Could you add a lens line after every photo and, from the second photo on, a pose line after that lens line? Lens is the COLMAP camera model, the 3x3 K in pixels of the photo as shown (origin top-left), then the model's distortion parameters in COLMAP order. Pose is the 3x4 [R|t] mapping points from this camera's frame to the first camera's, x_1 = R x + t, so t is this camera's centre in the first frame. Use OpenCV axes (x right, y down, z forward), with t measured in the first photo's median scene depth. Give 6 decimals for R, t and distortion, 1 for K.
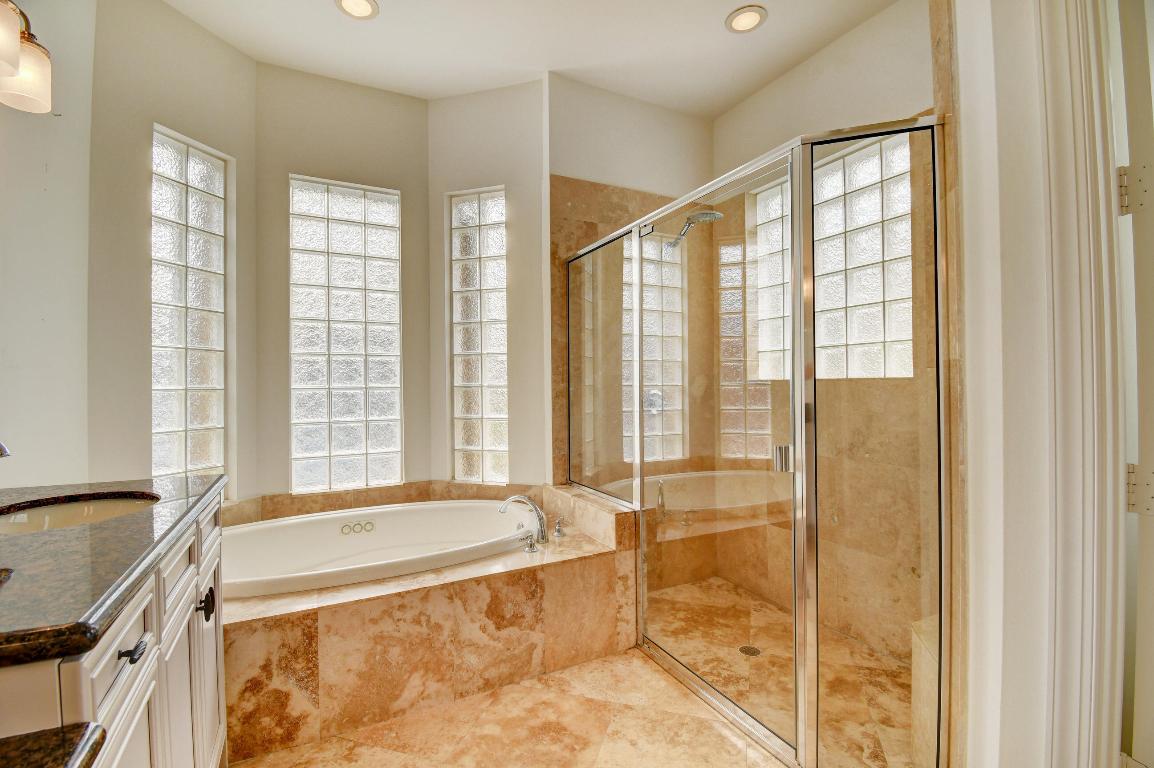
lens RADIAL K [[507.8, 0, 572.8], [0, 507.8, 378.1], [0, 0, 1]] dist [0.000172, -0.009891]
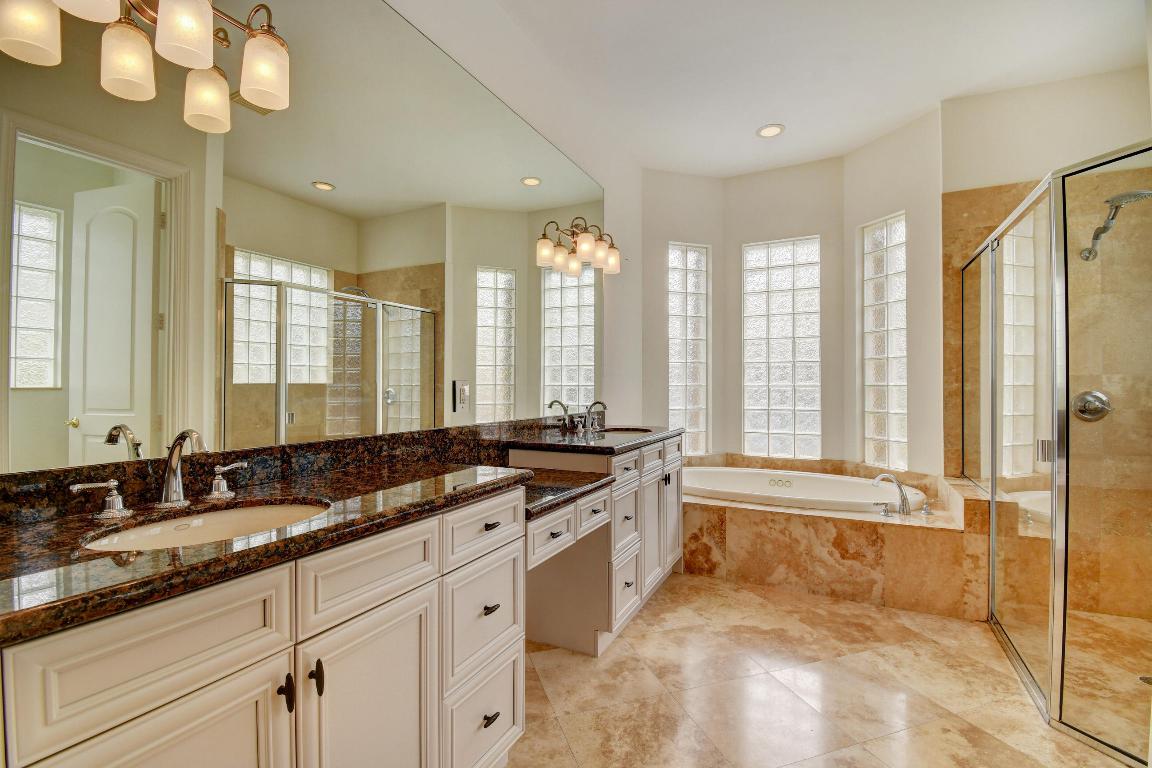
lens RADIAL K [[506.9, 0, 576.9], [0, 506.9, 380.9], [0, 0, 1]] dist [0.000172, -0.009891]
pose [[0.574968, 0.001914, -0.818174, 0.531726], [0.005629, 0.999964, 0.006296, -0.008599], [0.818157, -0.008225, 0.574937, -0.374809]]
